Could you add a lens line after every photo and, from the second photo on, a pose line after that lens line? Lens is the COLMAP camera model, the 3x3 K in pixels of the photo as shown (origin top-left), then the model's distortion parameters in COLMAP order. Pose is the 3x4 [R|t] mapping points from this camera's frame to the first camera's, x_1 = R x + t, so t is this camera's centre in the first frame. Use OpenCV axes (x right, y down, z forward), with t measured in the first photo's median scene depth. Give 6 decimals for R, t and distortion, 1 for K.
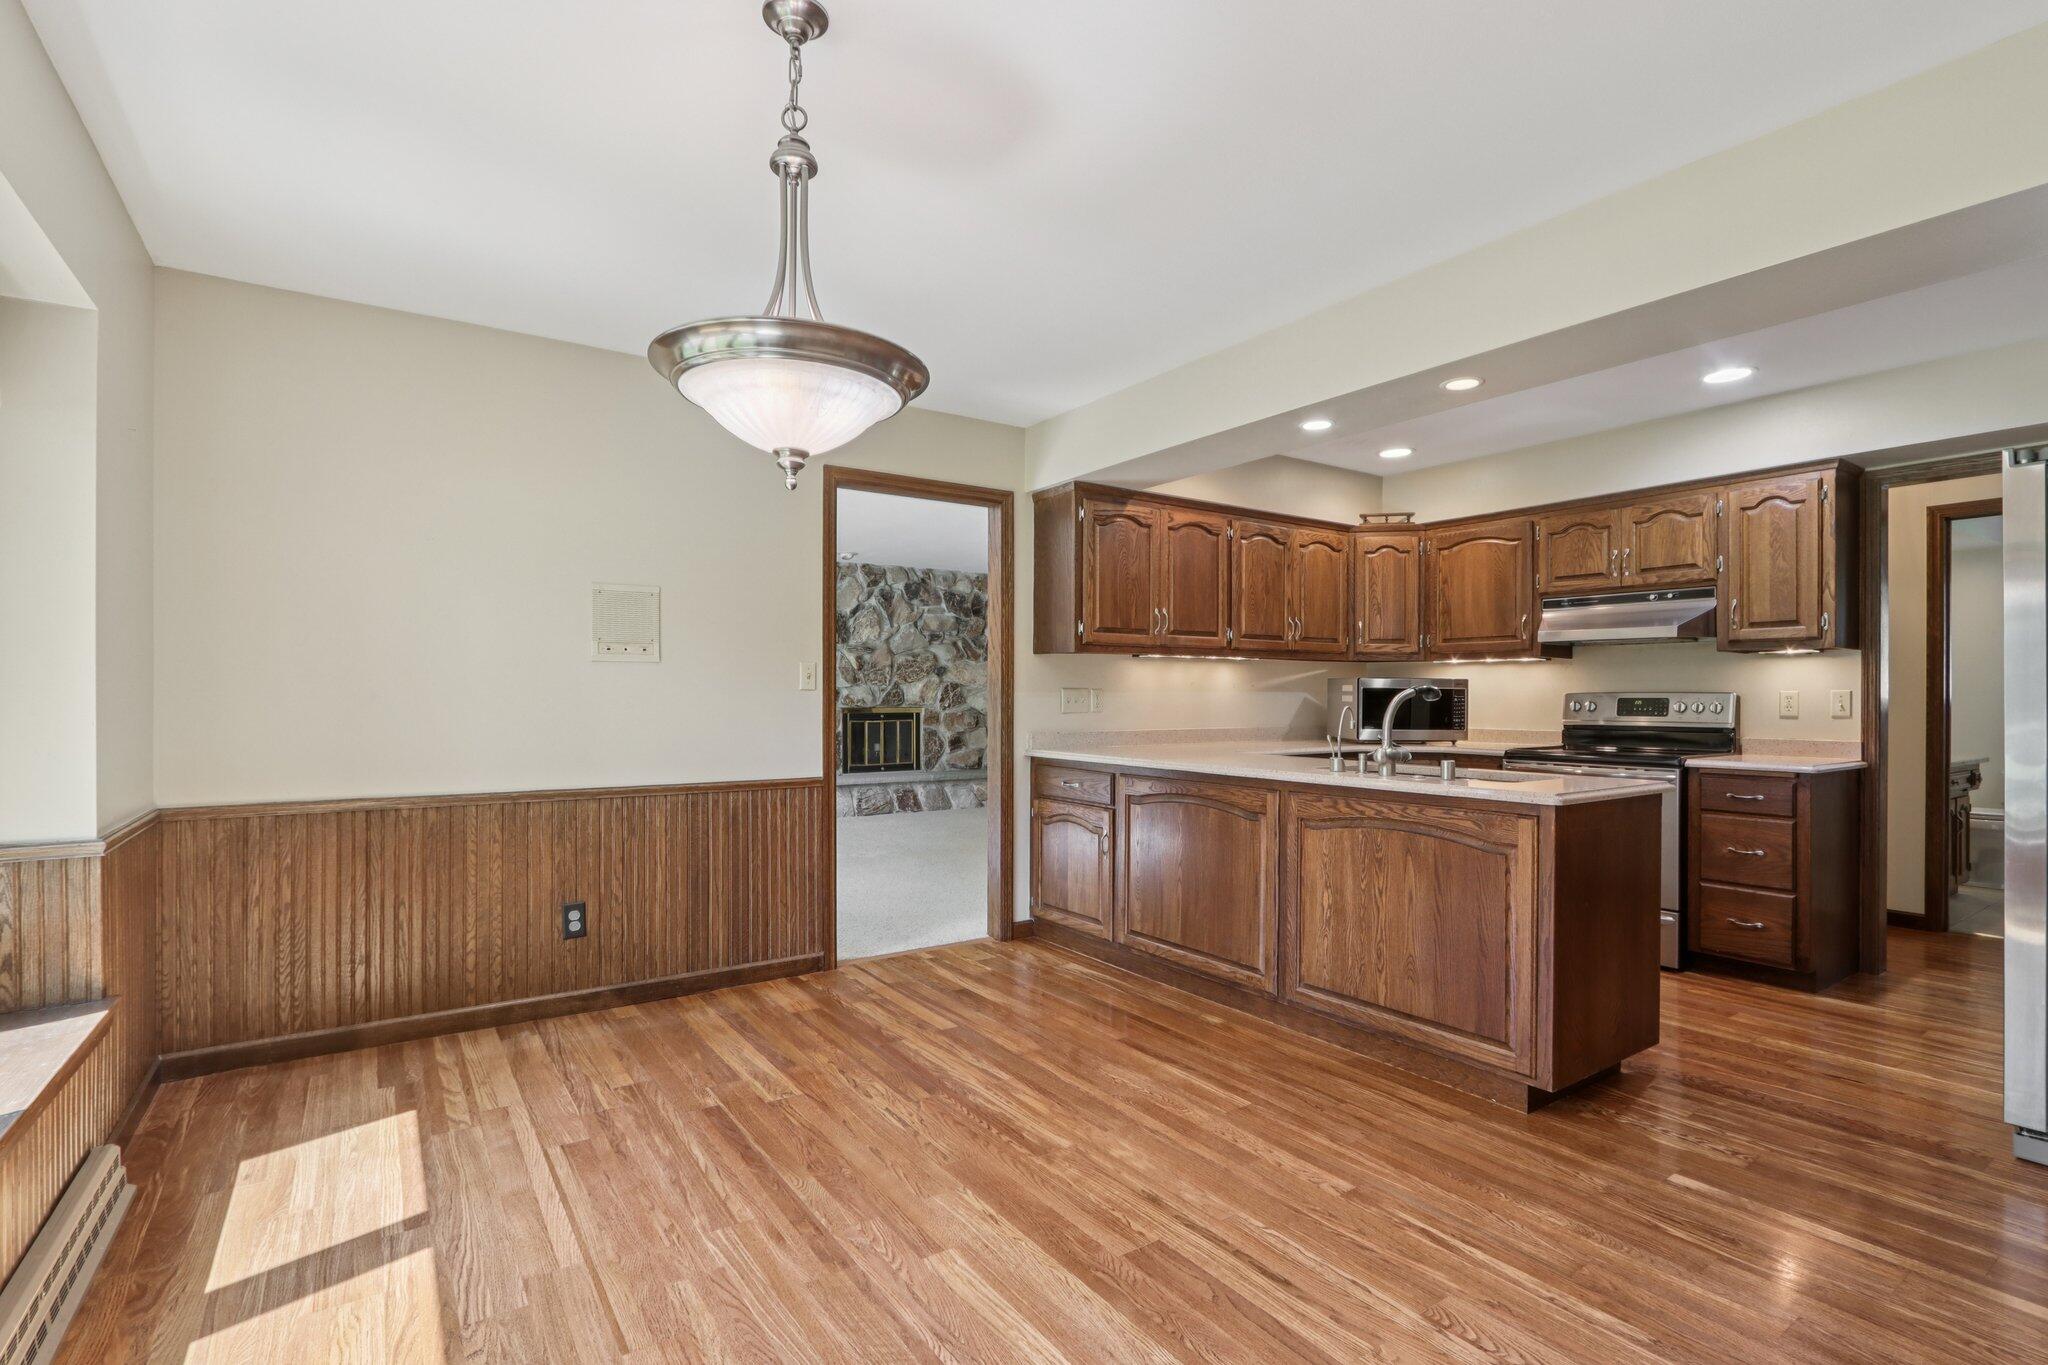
lens RADIAL K [[952.0, 0, 1001.3], [0, 952.0, 691.8], [0, 0, 1]] dist [-0.021807, -0.000164]
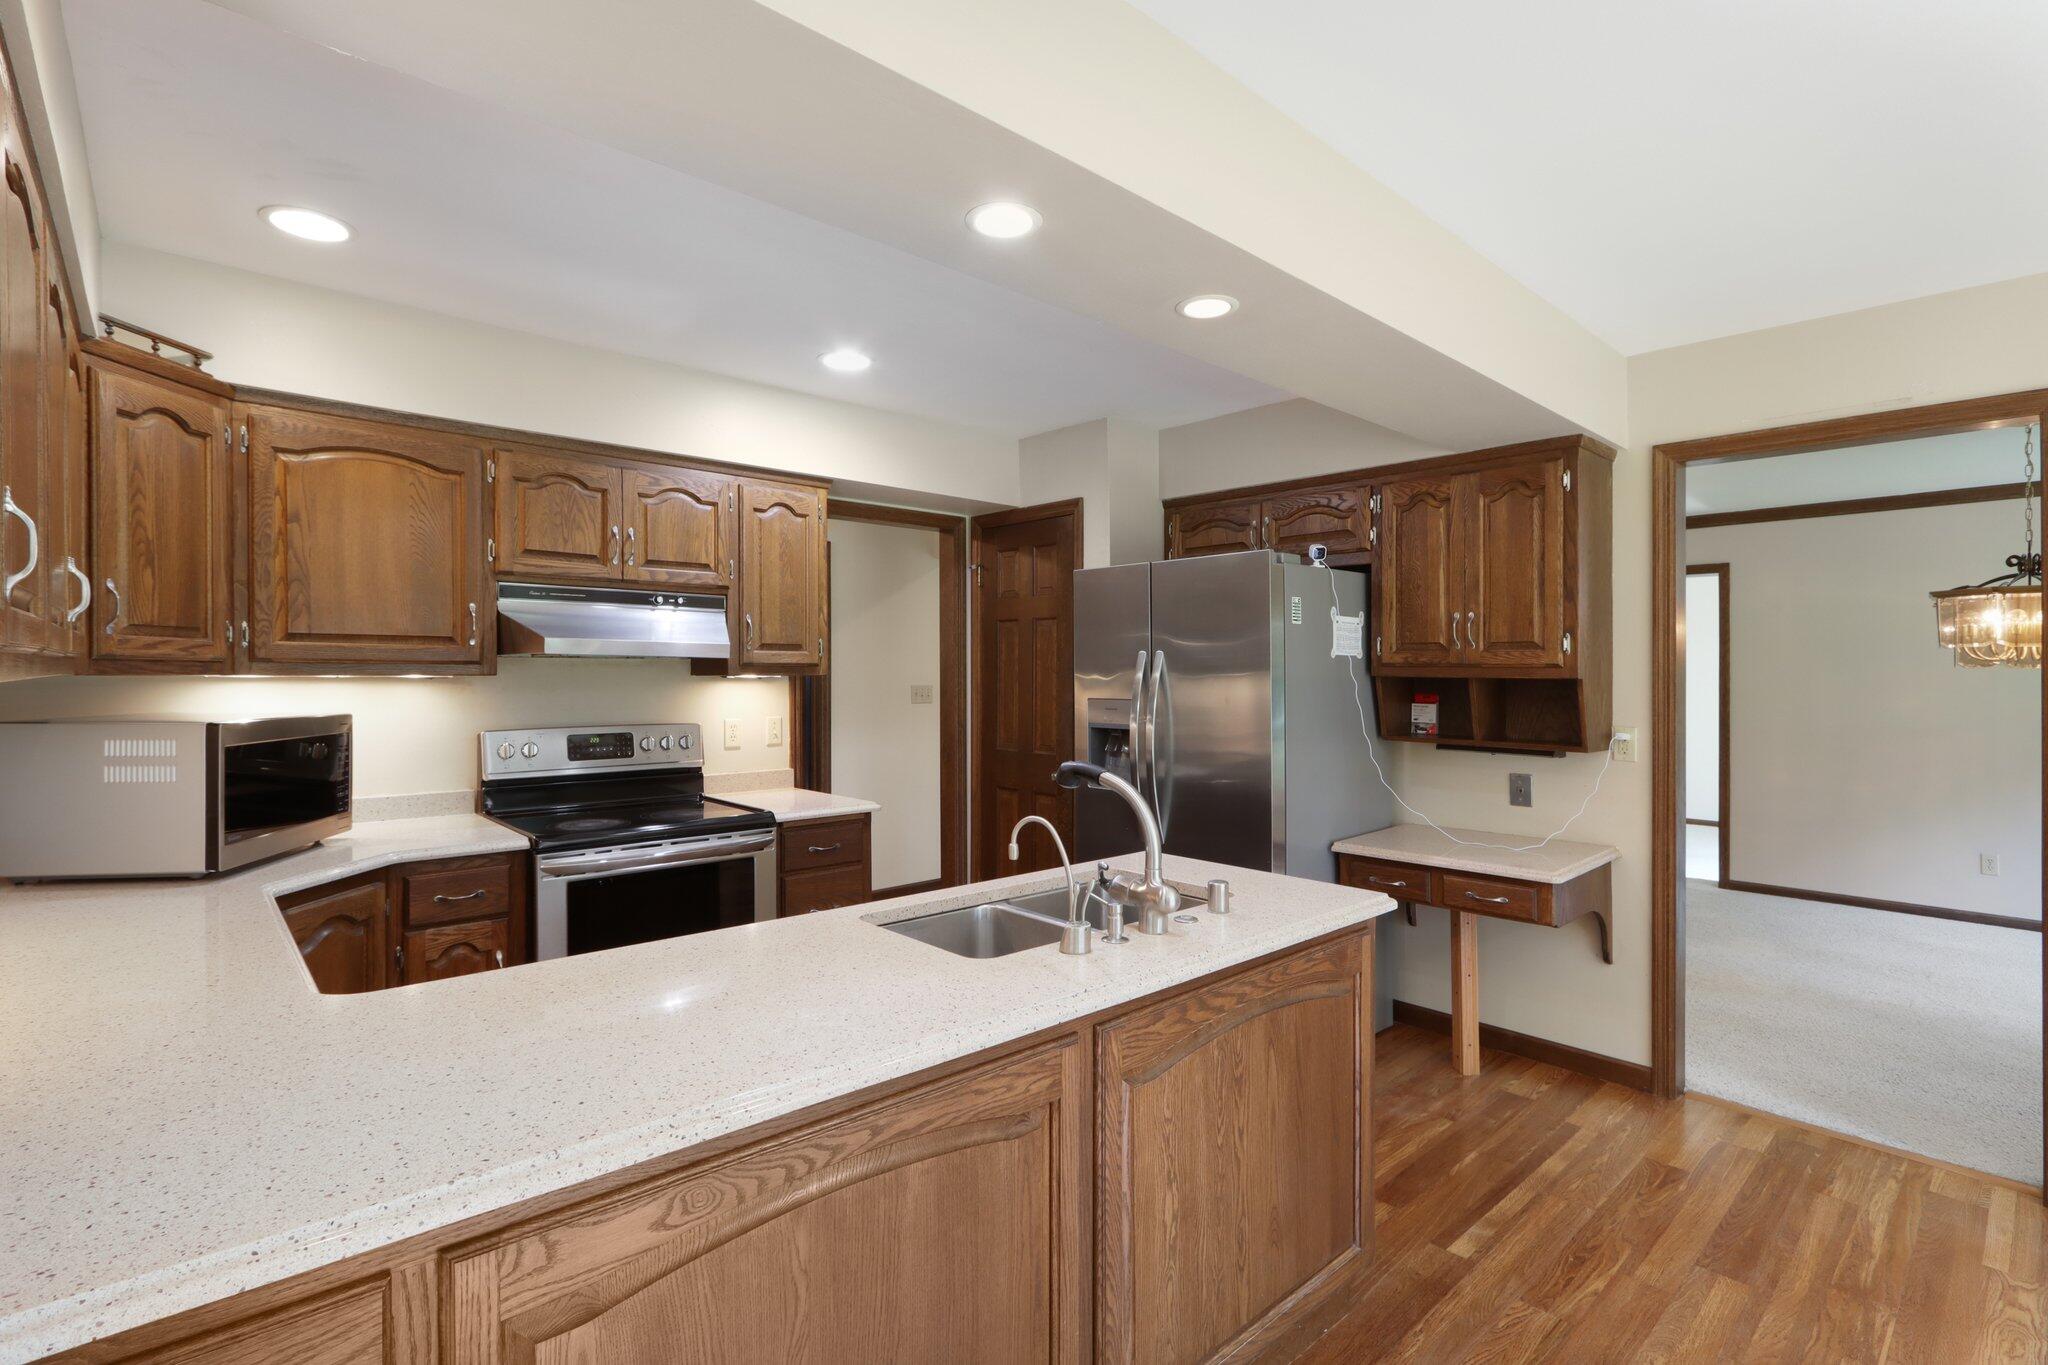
lens RADIAL K [[966.5, 0, 1020.8], [0, 966.5, 685.5], [0, 0, 1]] dist [-0.004427, 0.000117]
pose [[-0.153266, -0.017821, 0.988024, -0.100674], [-0.010345, 0.999812, 0.016429, -0.045154], [-0.988131, -0.007703, -0.153422, 0.775708]]
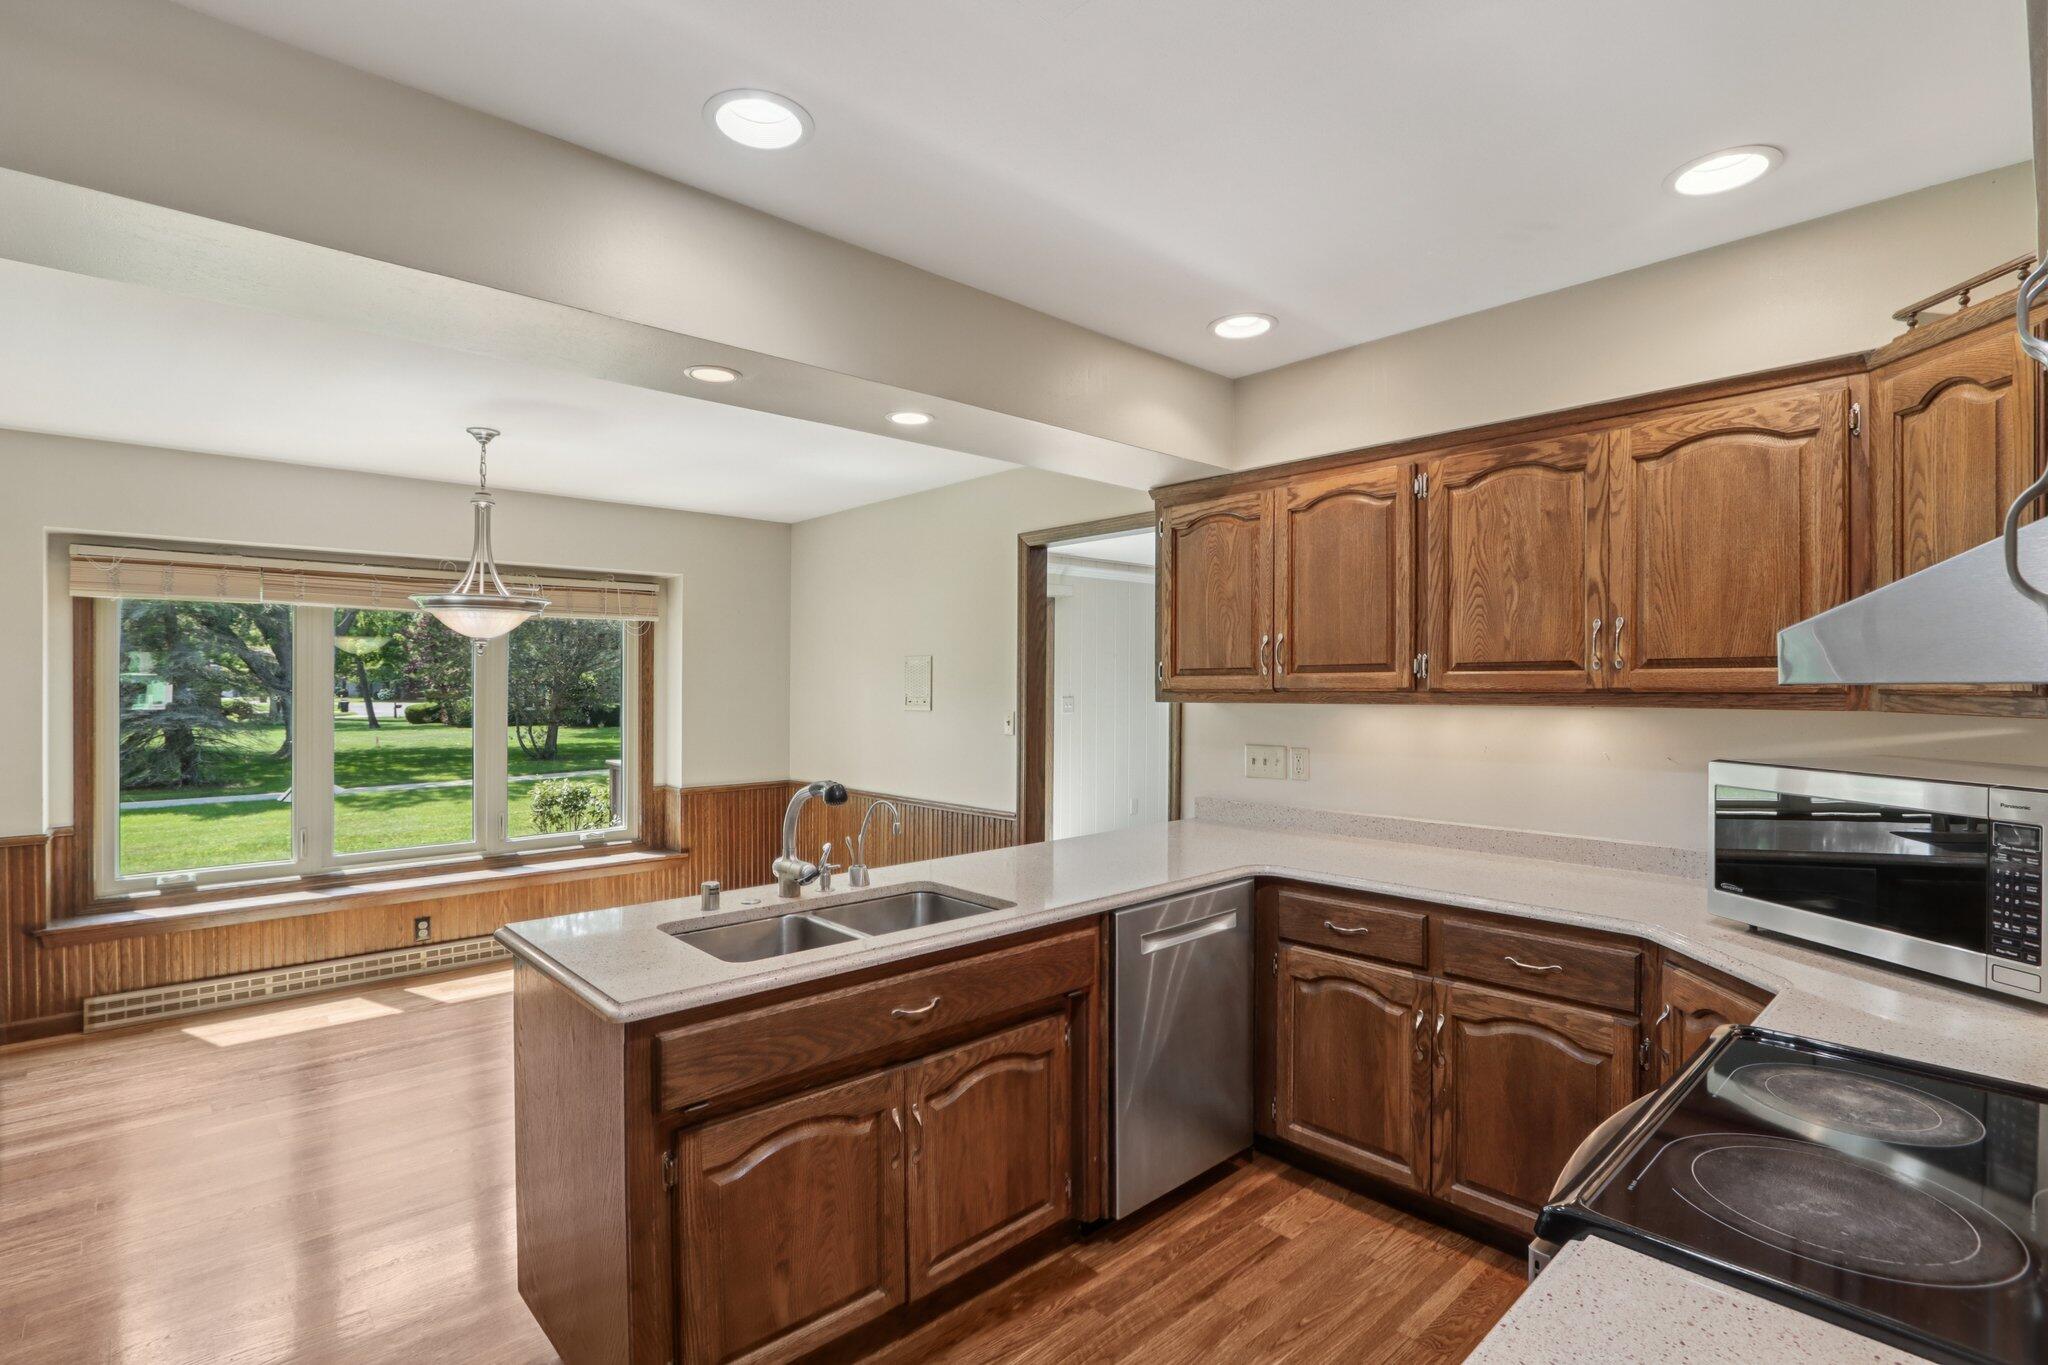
lens RADIAL K [[966.5, 0, 1020.8], [0, 966.5, 685.5], [0, 0, 1]] dist [-0.004427, 0.000117]
pose [[0.157412, 0.001236, -0.987532, 0.793862], [0.006142, 0.999979, 0.002231, -0.052871], [0.987514, -0.006417, 0.157401, 0.697004]]
